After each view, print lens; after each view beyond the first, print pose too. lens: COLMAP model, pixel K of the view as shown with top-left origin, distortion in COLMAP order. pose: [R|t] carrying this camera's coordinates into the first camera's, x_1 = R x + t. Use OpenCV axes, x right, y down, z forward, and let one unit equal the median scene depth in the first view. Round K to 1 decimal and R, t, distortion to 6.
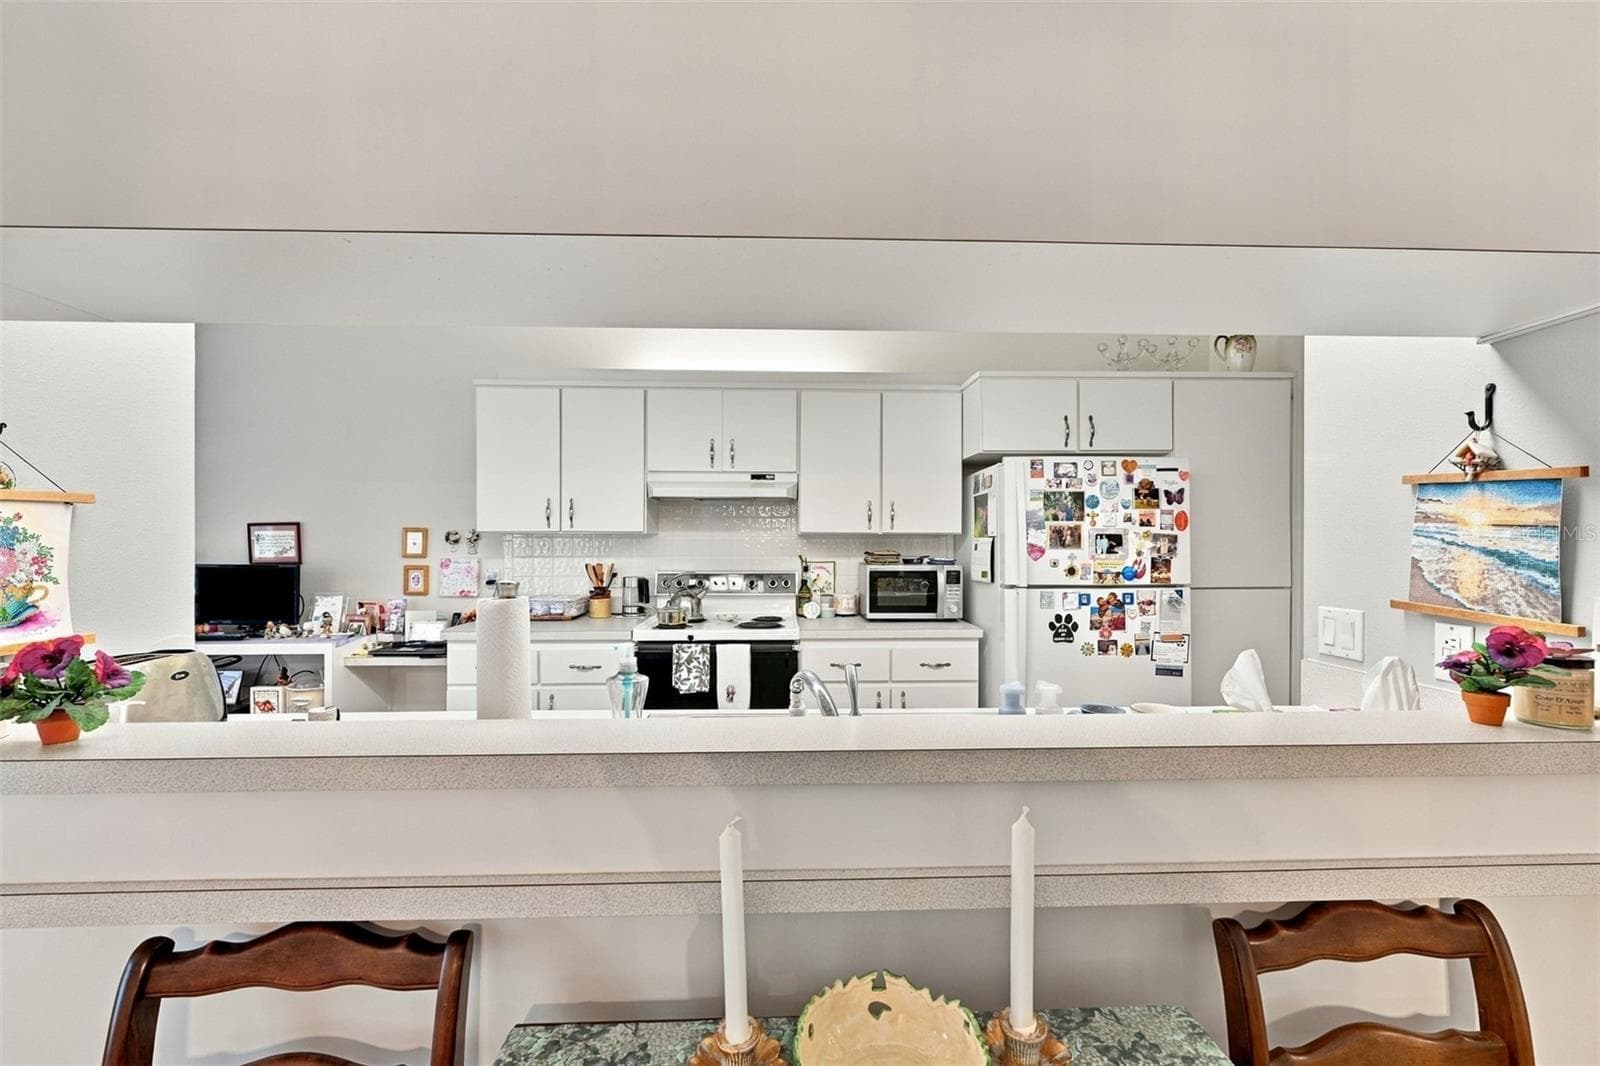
lens RADIAL K [[642.0, 0, 803.8], [0, 642.0, 541.1], [0, 0, 1]] dist [-0.001067, 0.000203]
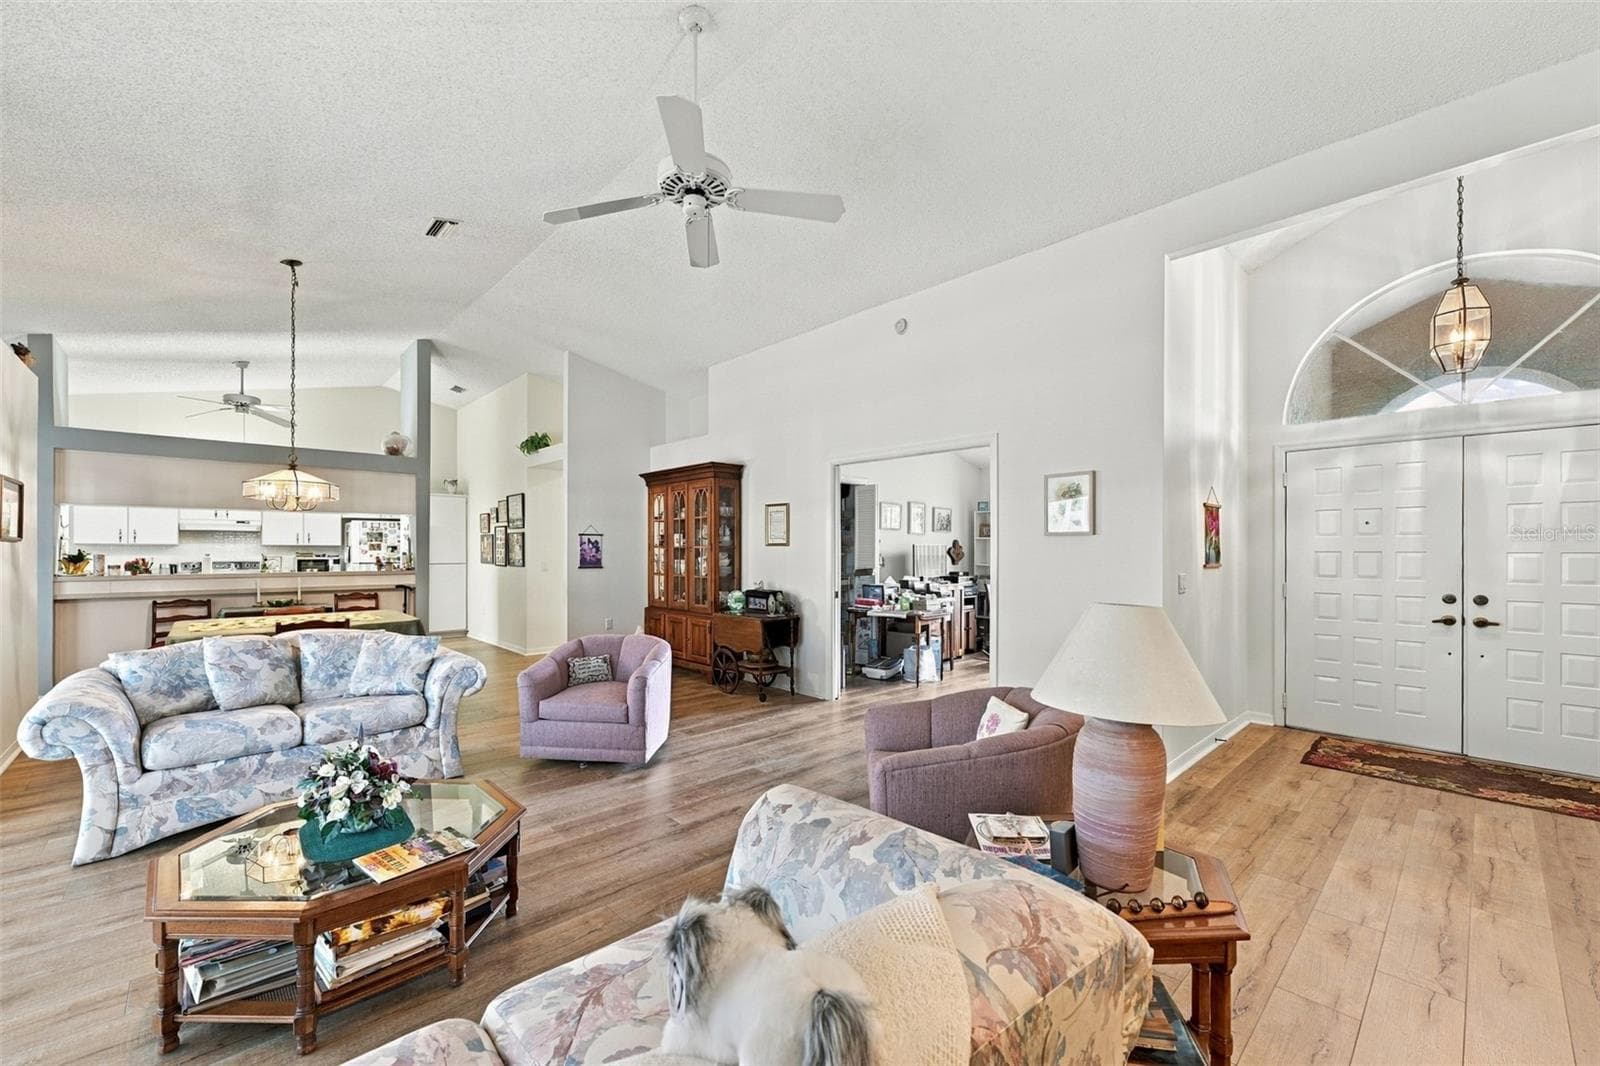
lens RADIAL K [[642.0, 0, 802.4], [0, 642.0, 549.3], [0, 0, 1]] dist [-0.001067, 0.000203]
pose [[0.760625, 0.001074, 0.649191, -0.032279], [-0.000159, 0.999999, -0.001467, 0.008344], [-0.649192, 0.001013, 0.760624, -2.508011]]
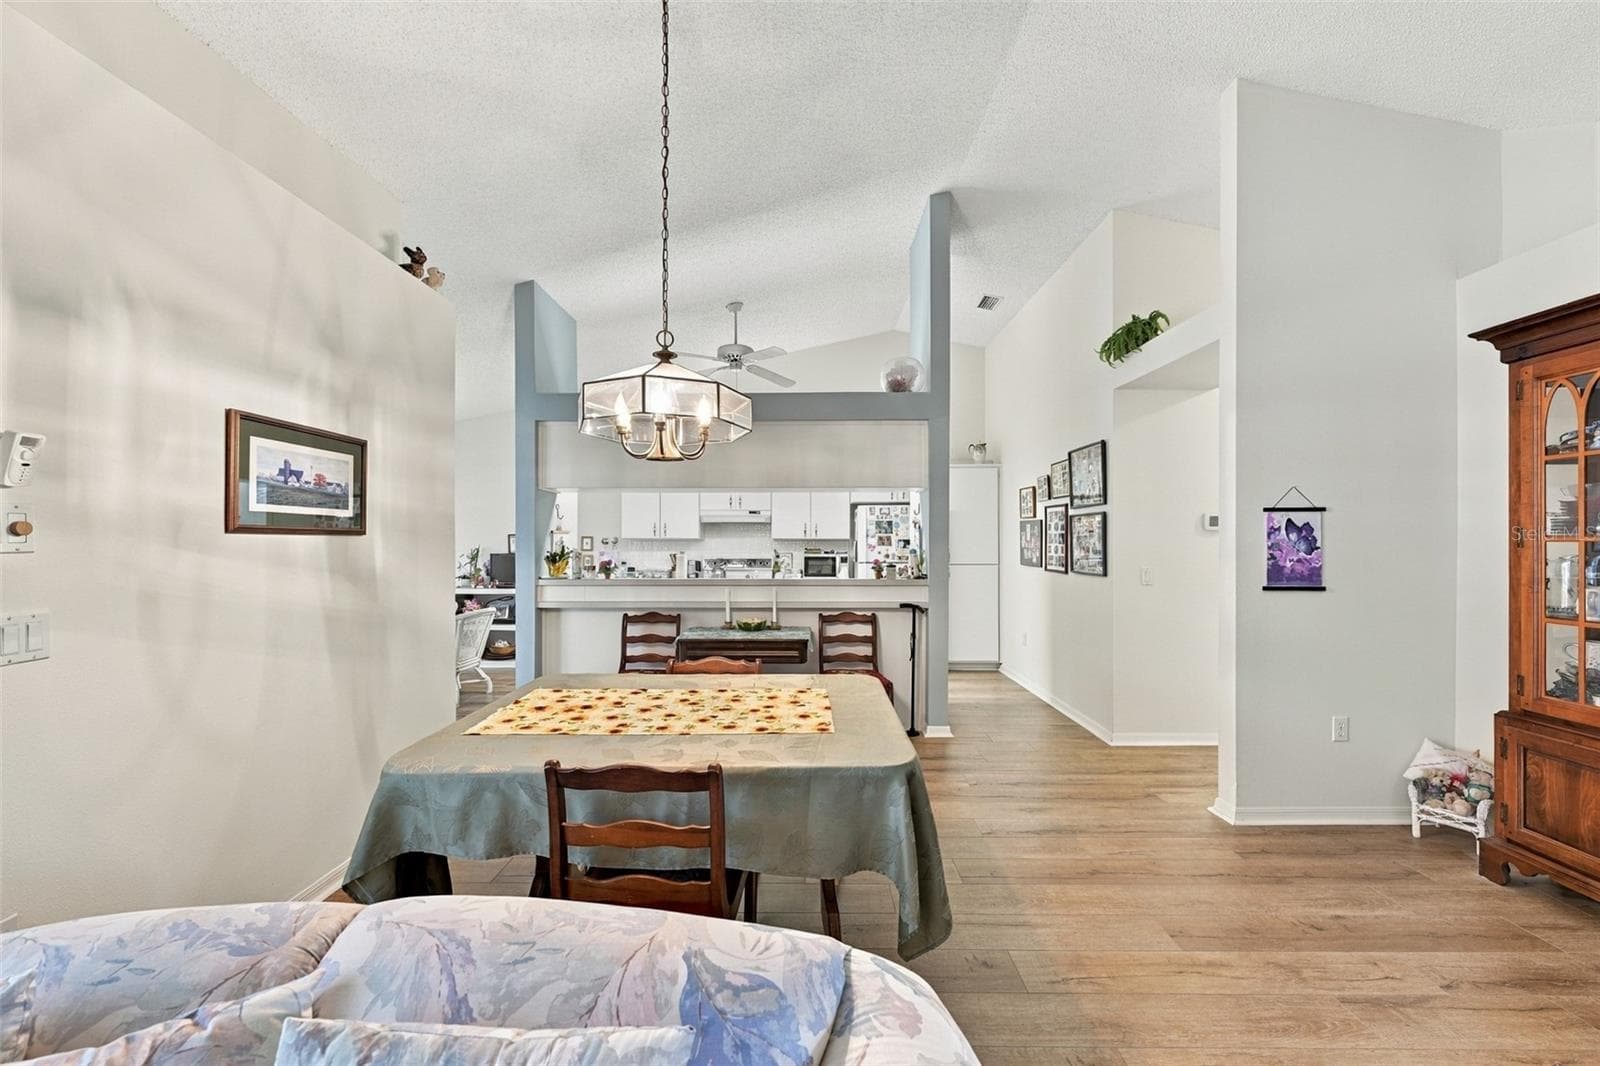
lens RADIAL K [[642.0, 0, 802.3], [0, 642.0, 542.7], [0, 0, 1]] dist [-0.001067, 0.000203]
pose [[0.998754, -0.000669, -0.049897, 0.215141], [0.000630, 0.999999, -0.000804, 0.001618], [0.049898, 0.000772, 0.998754, -1.193943]]
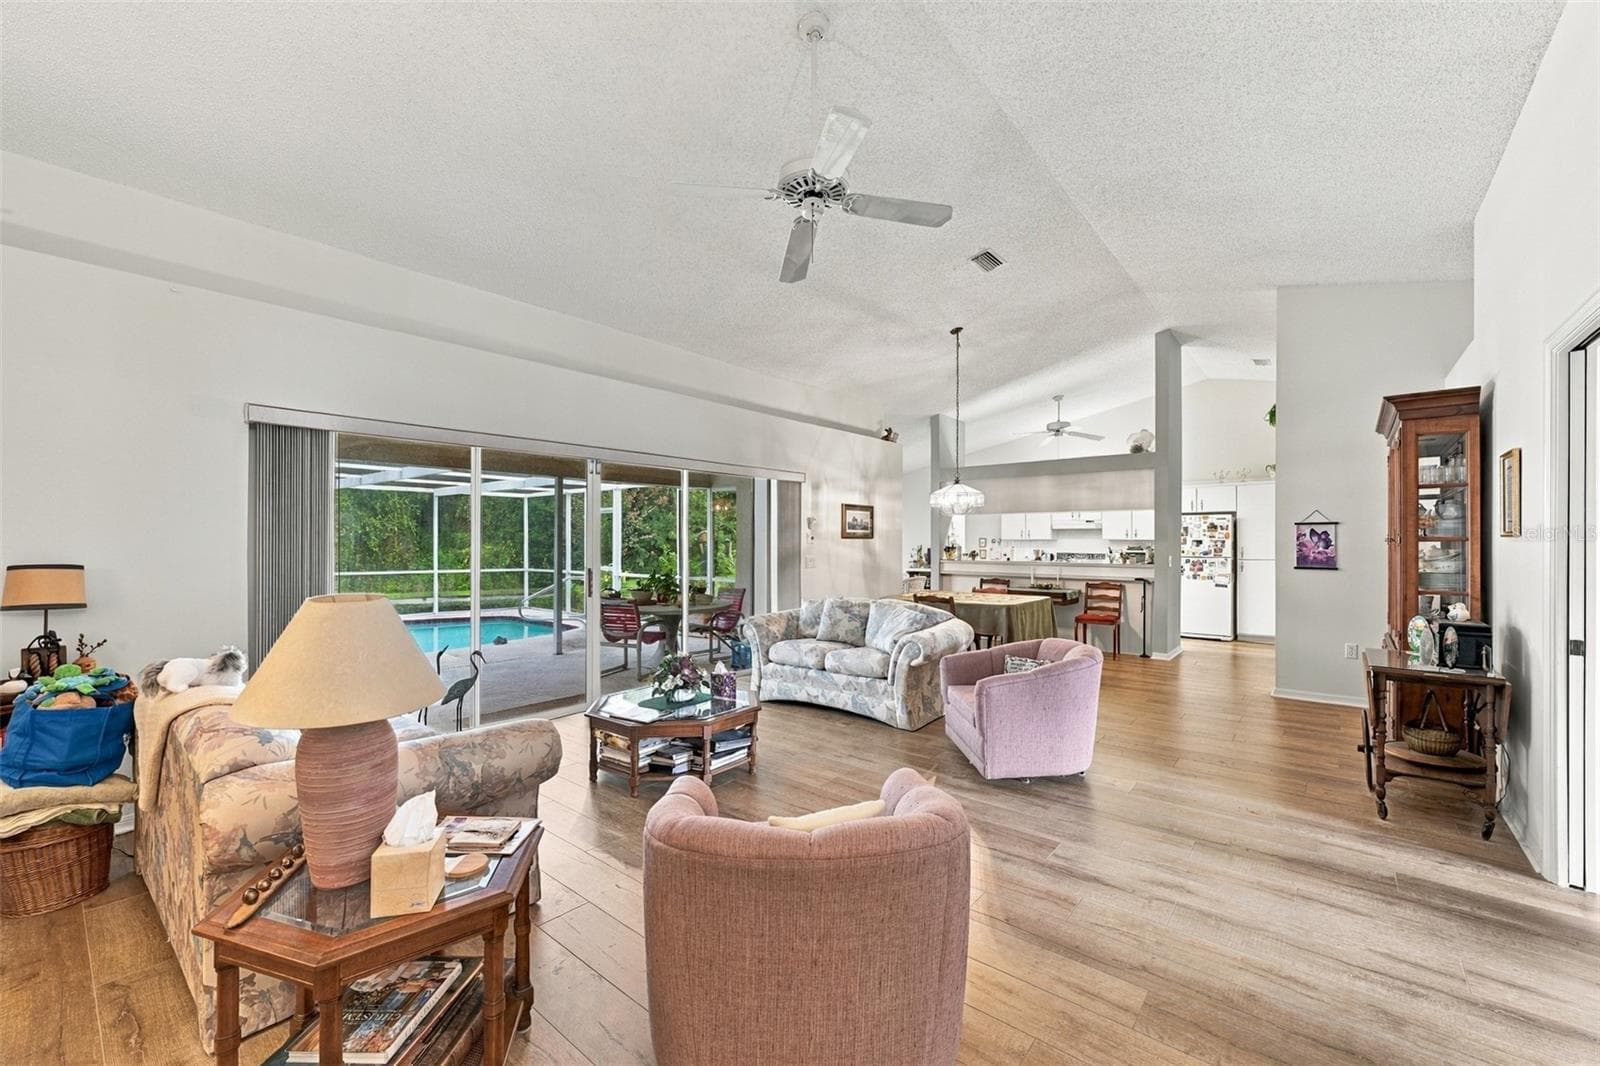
lens RADIAL K [[642.0, 0, 797.5], [0, 642.0, 538.6], [0, 0, 1]] dist [-0.001067, 0.000203]
pose [[0.738854, -0.001654, -0.673863, 1.062776], [-0.003525, 0.999974, -0.006320, 0.007090], [0.673856, 0.007045, 0.738829, -2.422013]]
